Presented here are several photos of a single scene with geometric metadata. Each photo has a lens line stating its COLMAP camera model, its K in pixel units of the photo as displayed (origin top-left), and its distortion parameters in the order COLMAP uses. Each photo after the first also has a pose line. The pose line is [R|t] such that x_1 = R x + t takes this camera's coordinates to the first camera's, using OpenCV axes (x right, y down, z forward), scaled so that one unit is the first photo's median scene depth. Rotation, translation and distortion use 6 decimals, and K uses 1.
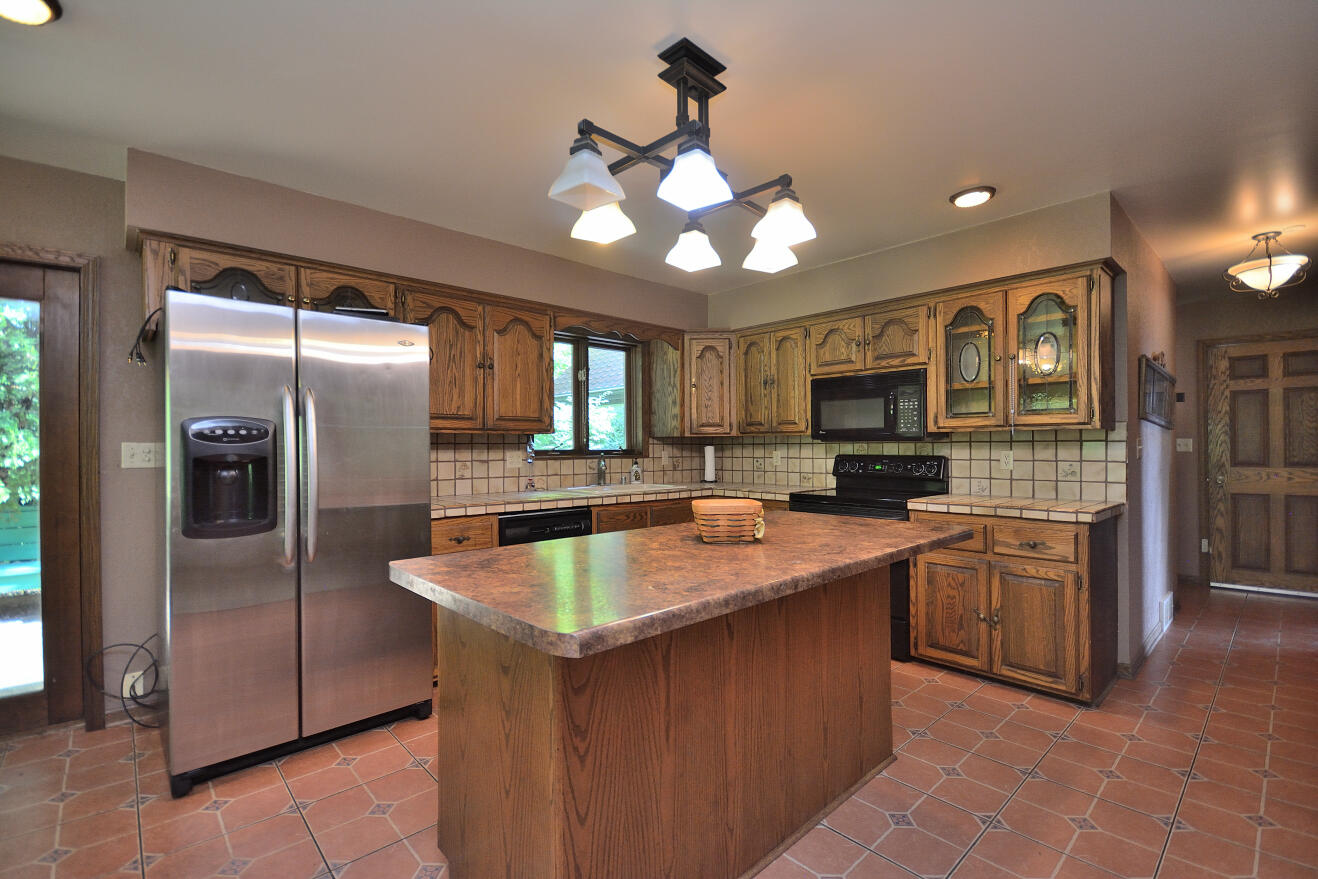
lens RADIAL K [[585.8, 0, 660.3], [0, 585.8, 447.1], [0, 0, 1]] dist [-0.001531, -0.000692]
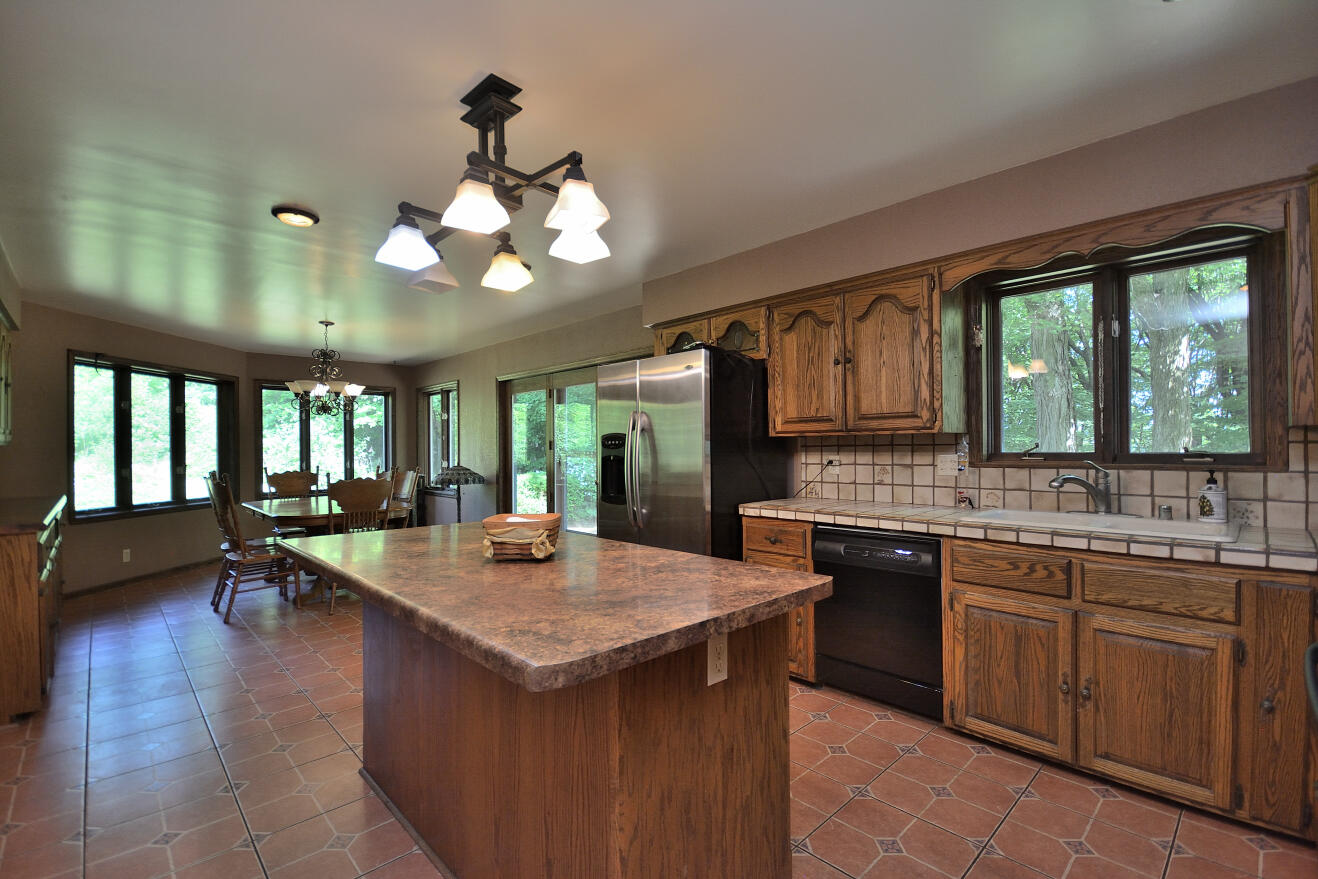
lens RADIAL K [[585.8, 0, 660.3], [0, 585.8, 447.1], [0, 0, 1]] dist [-0.001531, -0.000692]
pose [[0.015462, 0.003554, -0.999874, 0.722149], [0.010109, 0.999942, 0.003711, -0.013008], [0.999829, -0.010165, 0.015425, 0.829493]]
